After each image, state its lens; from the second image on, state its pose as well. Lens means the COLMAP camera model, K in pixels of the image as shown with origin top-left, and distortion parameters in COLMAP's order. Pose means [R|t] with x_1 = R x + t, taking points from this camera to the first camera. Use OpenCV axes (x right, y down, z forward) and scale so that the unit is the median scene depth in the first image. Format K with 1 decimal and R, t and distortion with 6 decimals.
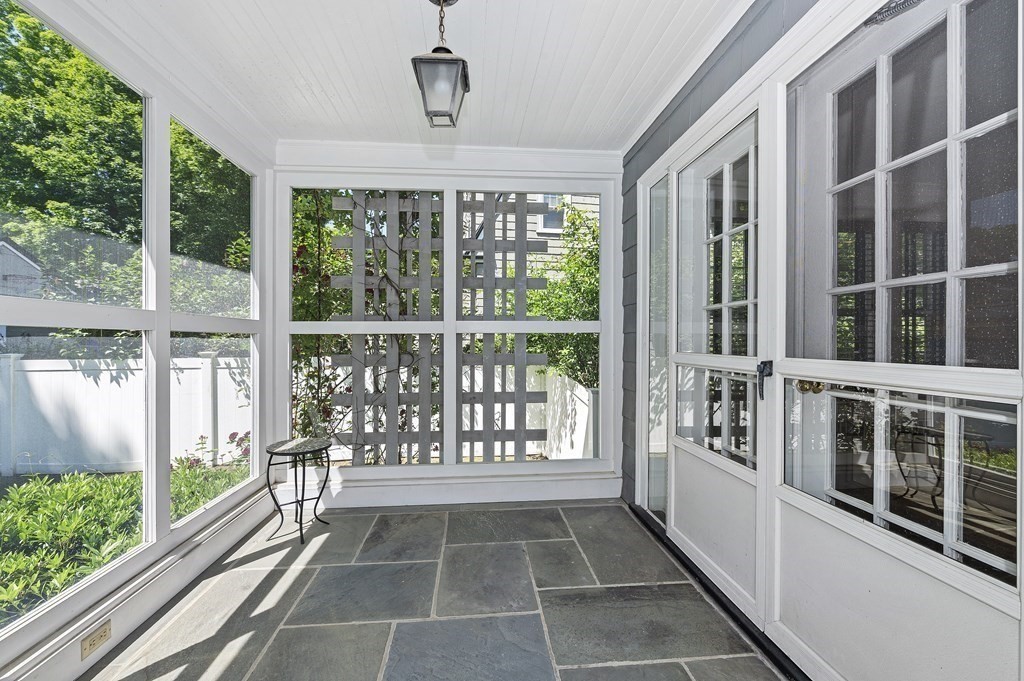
lens RADIAL K [[408.5, 0, 510.3], [0, 408.5, 336.6], [0, 0, 1]] dist [-0.001329, -0.000199]
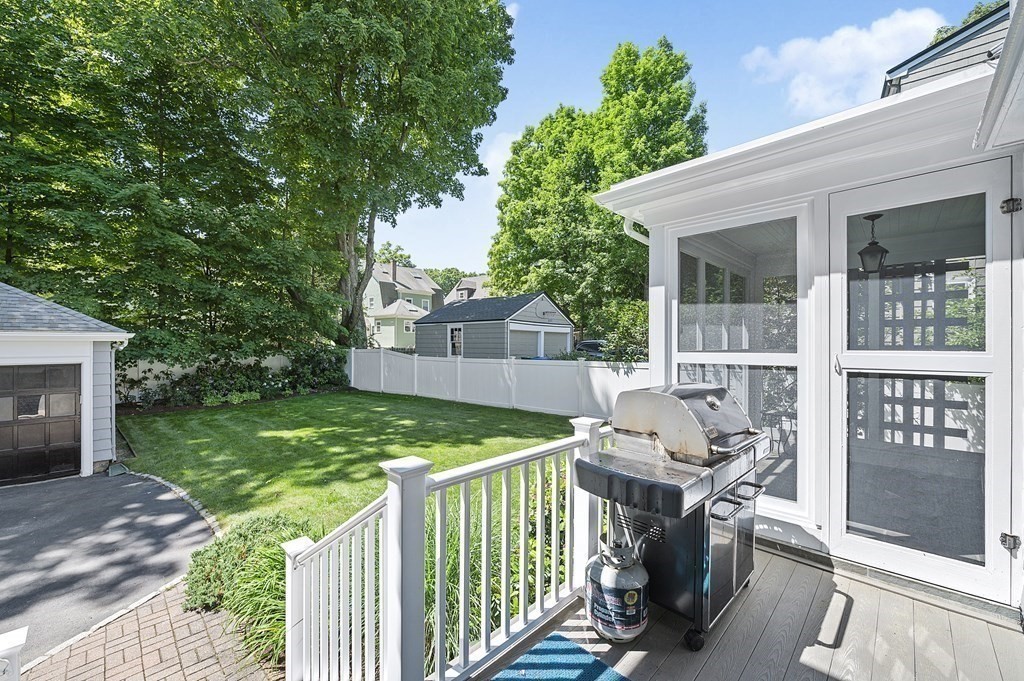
lens RADIAL K [[400.5, 0, 515.8], [0, 400.5, 343.1], [0, 0, 1]] dist [-0.011642, -0.000296]
pose [[0.649838, 0.001114, -0.760072, 0.058728], [0.000983, 0.999997, 0.002306, -0.034757], [0.760072, -0.002246, 0.649835, -0.526449]]
